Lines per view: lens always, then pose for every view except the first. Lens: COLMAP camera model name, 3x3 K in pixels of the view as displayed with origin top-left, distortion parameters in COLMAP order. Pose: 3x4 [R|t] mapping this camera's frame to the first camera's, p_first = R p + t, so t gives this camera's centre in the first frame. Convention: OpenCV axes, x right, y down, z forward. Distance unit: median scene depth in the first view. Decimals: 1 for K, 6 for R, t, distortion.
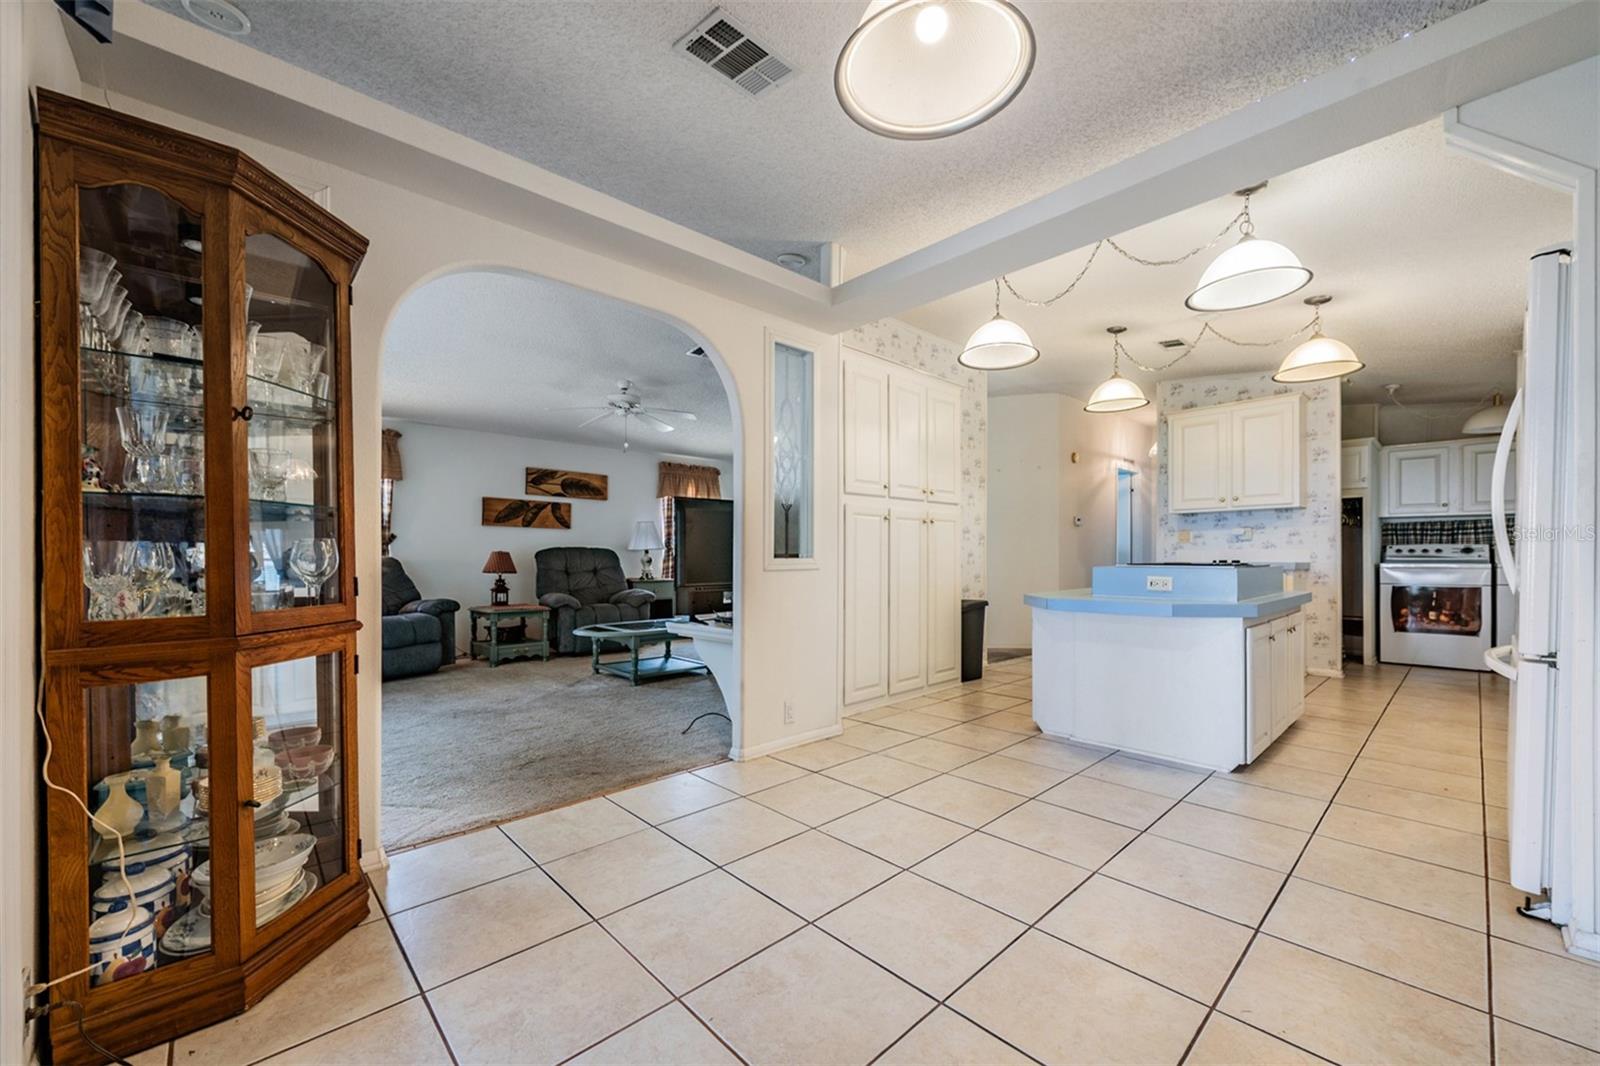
lens RADIAL K [[623.9, 0, 787.5], [0, 623.9, 557.1], [0, 0, 1]] dist [0.003483, -0.004136]
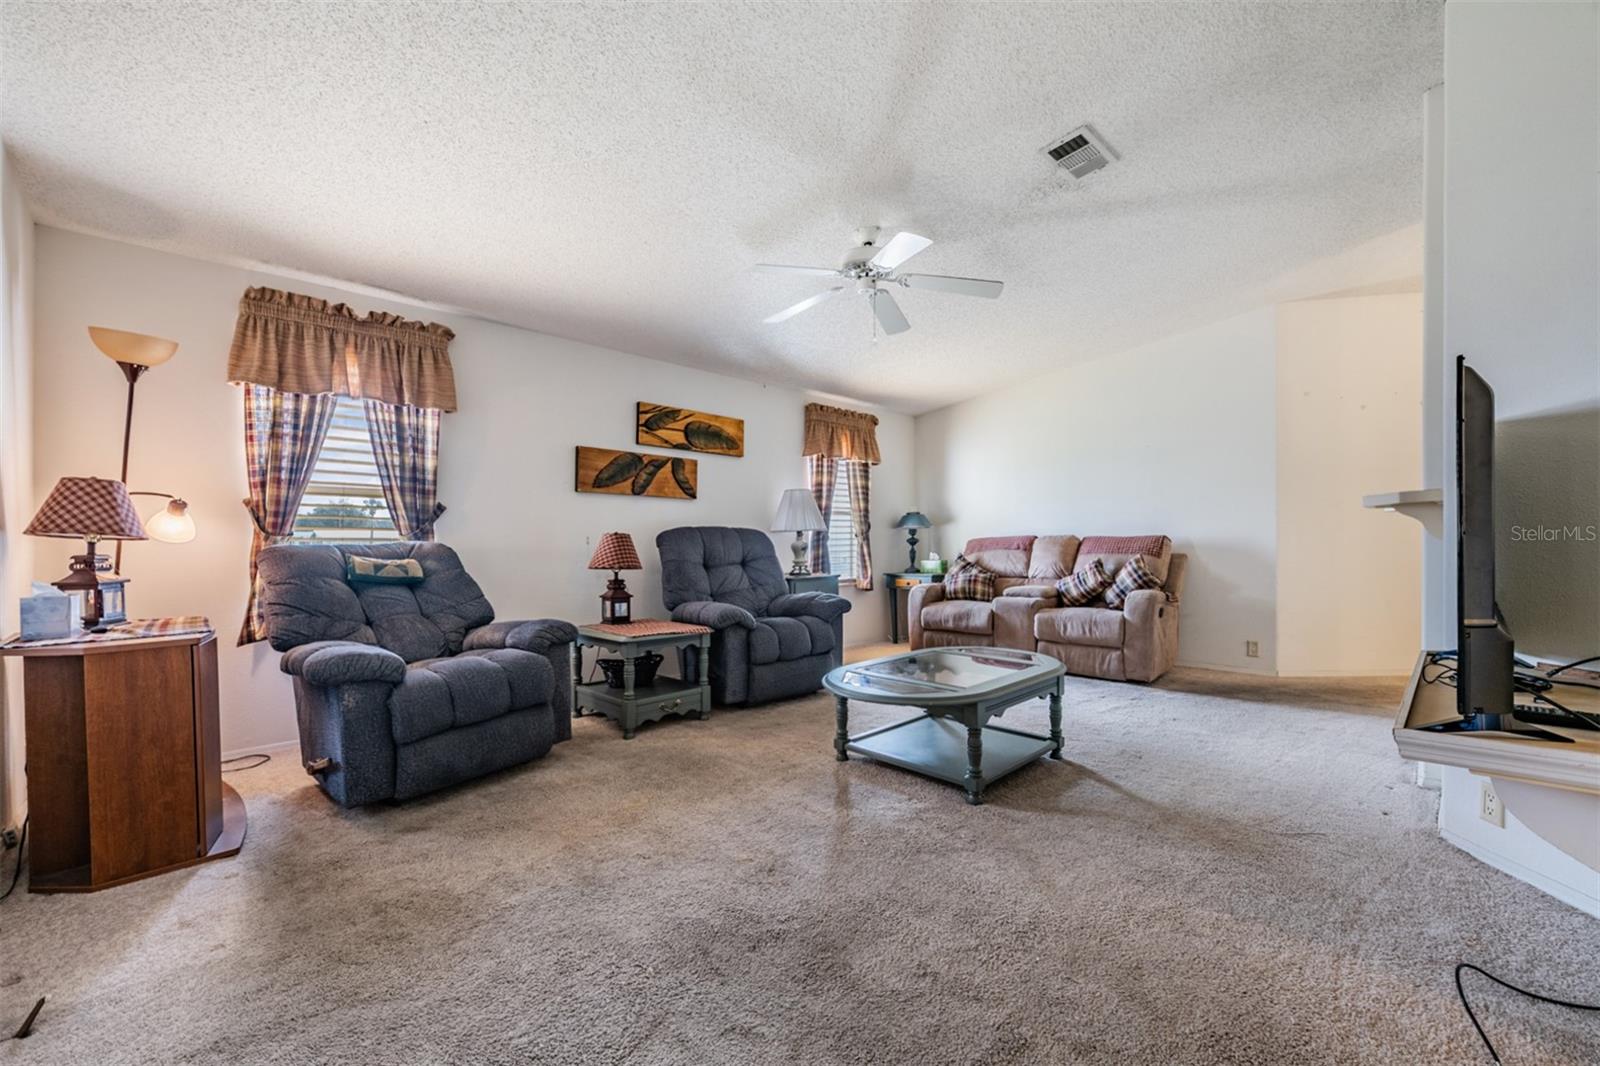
lens RADIAL K [[623.9, 0, 783.1], [0, 623.9, 538.2], [0, 0, 1]] dist [0.003483, -0.004136]
pose [[0.999606, -0.006020, 0.027416, -0.287200], [0.006214, 0.999956, -0.007004, 0.001101], [-0.027372, 0.007171, 0.999600, 0.358349]]
